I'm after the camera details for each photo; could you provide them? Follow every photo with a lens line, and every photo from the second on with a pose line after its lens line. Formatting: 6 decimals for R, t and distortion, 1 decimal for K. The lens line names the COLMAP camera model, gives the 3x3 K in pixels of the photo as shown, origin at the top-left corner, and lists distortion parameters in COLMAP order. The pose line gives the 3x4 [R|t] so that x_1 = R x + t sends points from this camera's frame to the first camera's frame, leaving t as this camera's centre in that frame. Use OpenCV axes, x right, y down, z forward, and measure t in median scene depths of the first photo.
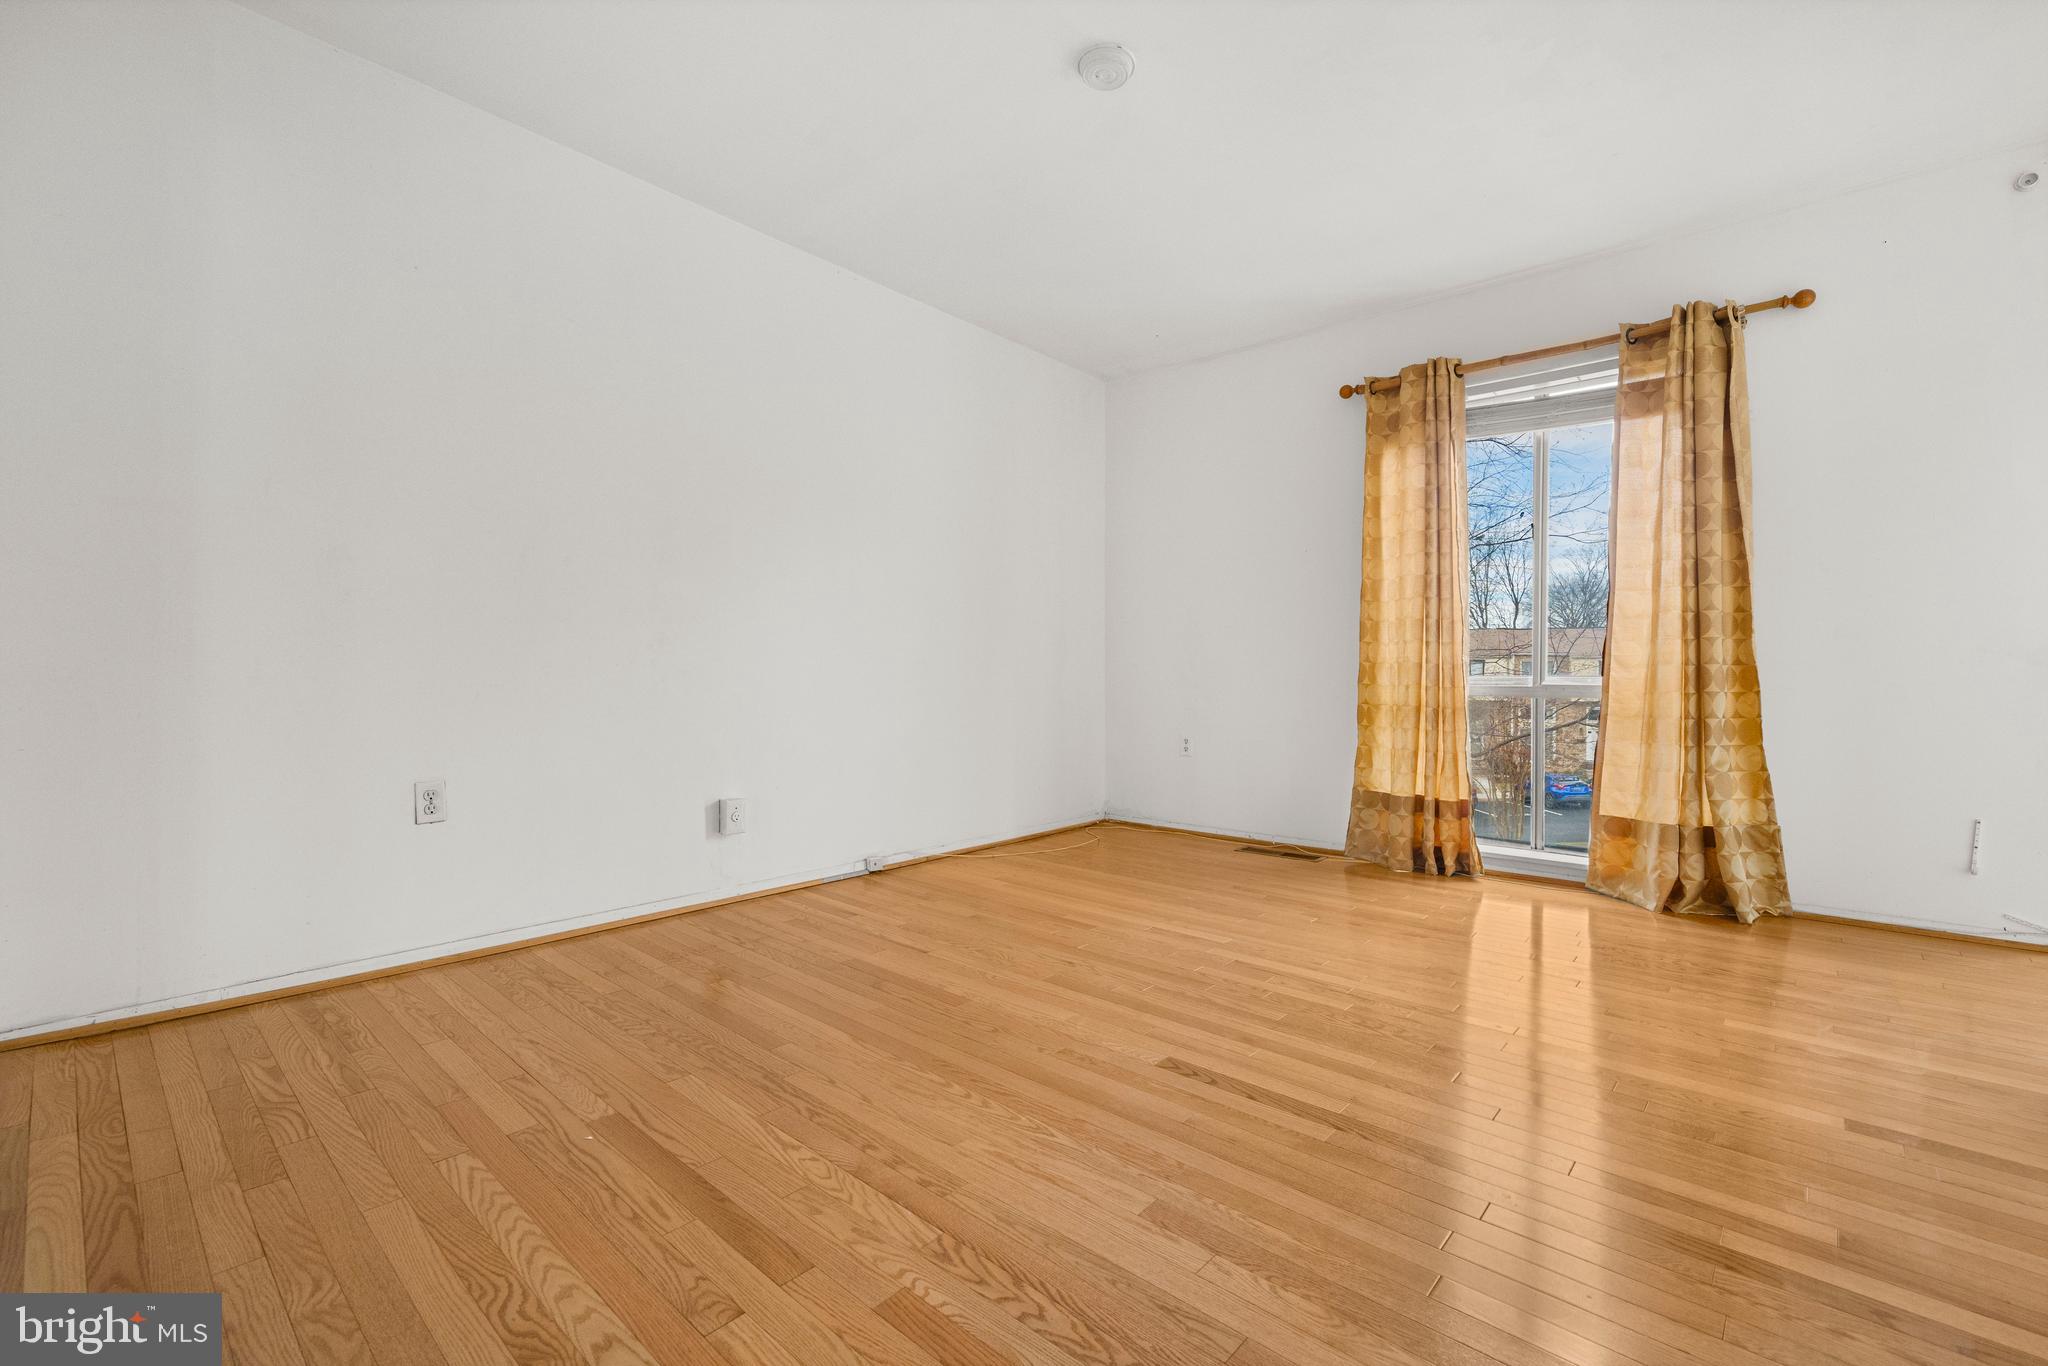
lens RADIAL K [[887.0, 0, 1022.3], [0, 887.0, 682.0], [0, 0, 1]] dist [0.000782, -0.000839]
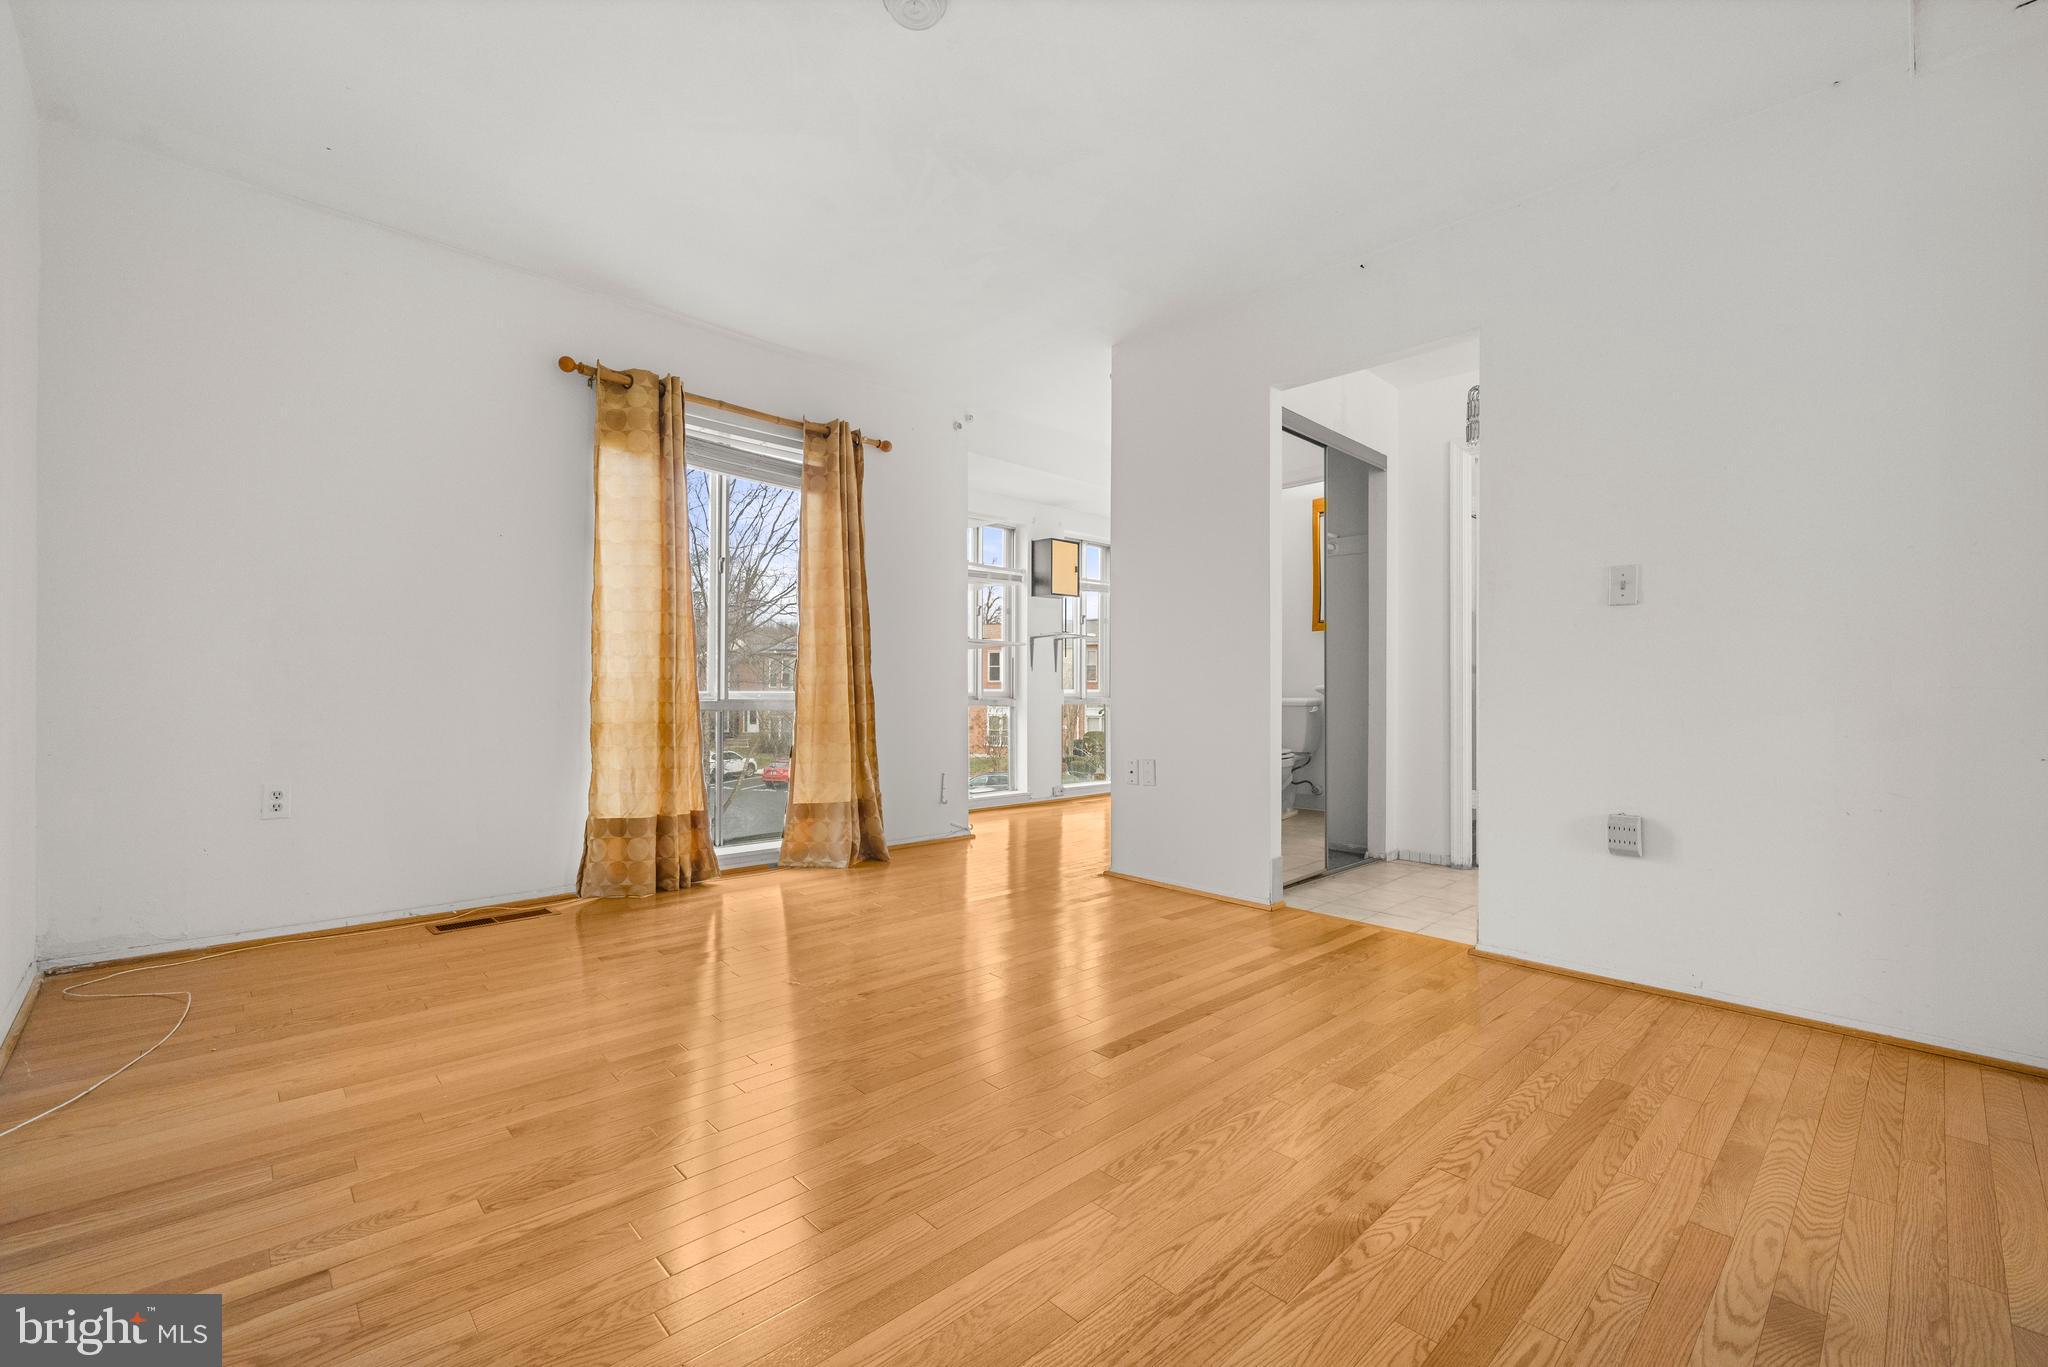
lens RADIAL K [[867.9, 0, 1010.2], [0, 867.9, 679.6], [0, 0, 1]] dist [-0.001492, 0.000799]
pose [[0.075126, 0.010093, 0.997123, -0.532065], [-0.000794, 0.999949, -0.010062, -0.012348], [-0.997174, -0.000036, 0.075130, 0.600689]]
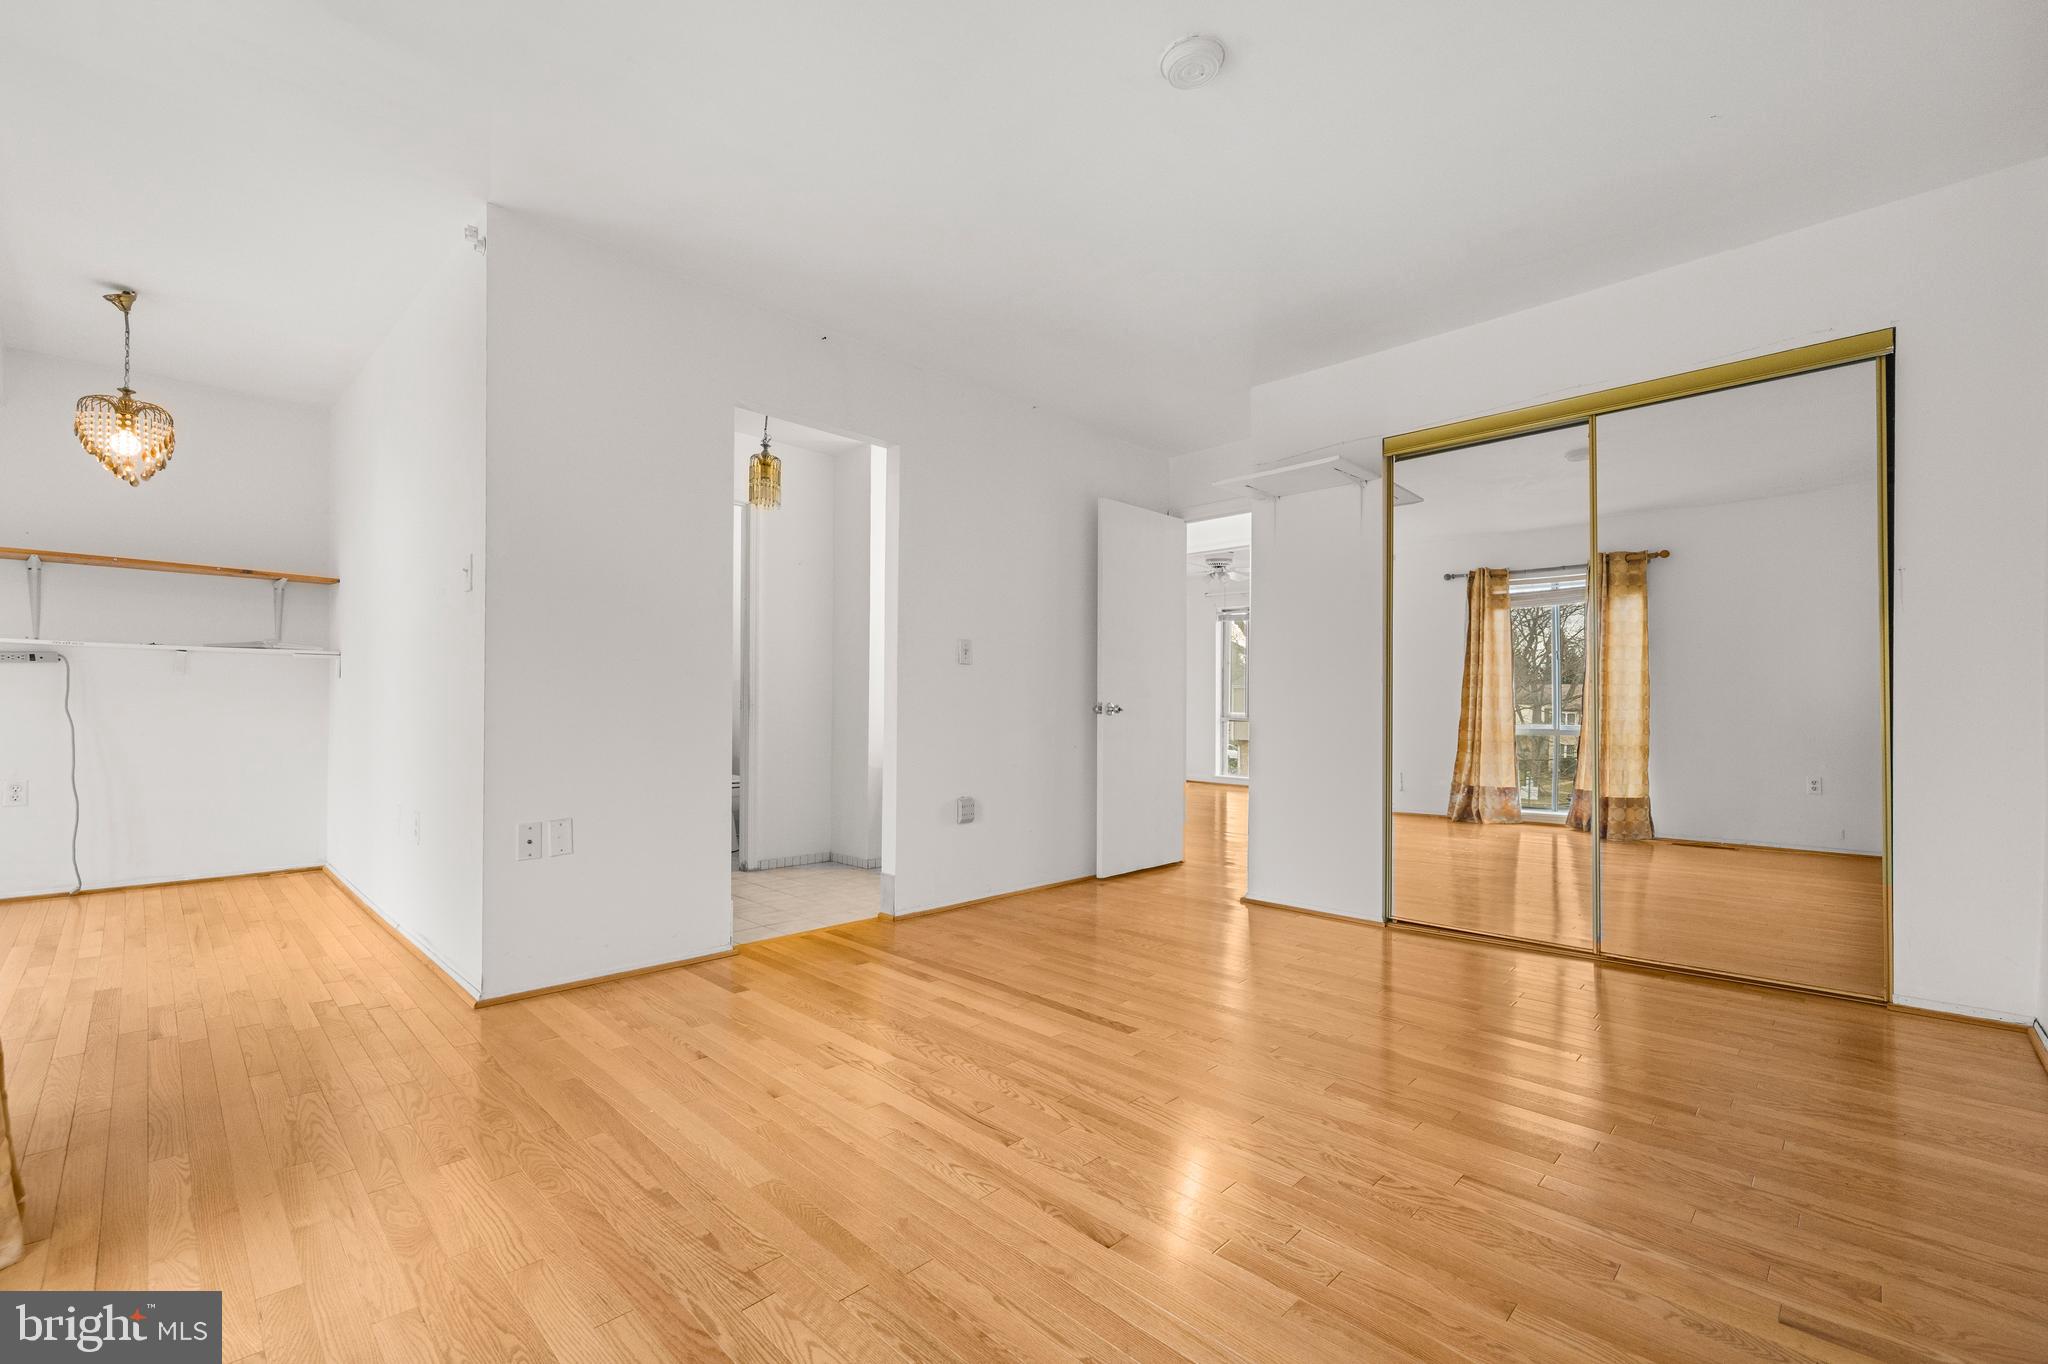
lens RADIAL K [[867.9, 0, 1022.2], [0, 867.9, 700.9], [0, 0, 1]] dist [-0.001492, 0.000799]
pose [[-0.999605, -0.003255, 0.027929, 0.173716], [-0.003137, 0.999986, 0.004260, -0.042308], [-0.027943, 0.004171, -0.999601, 1.343577]]
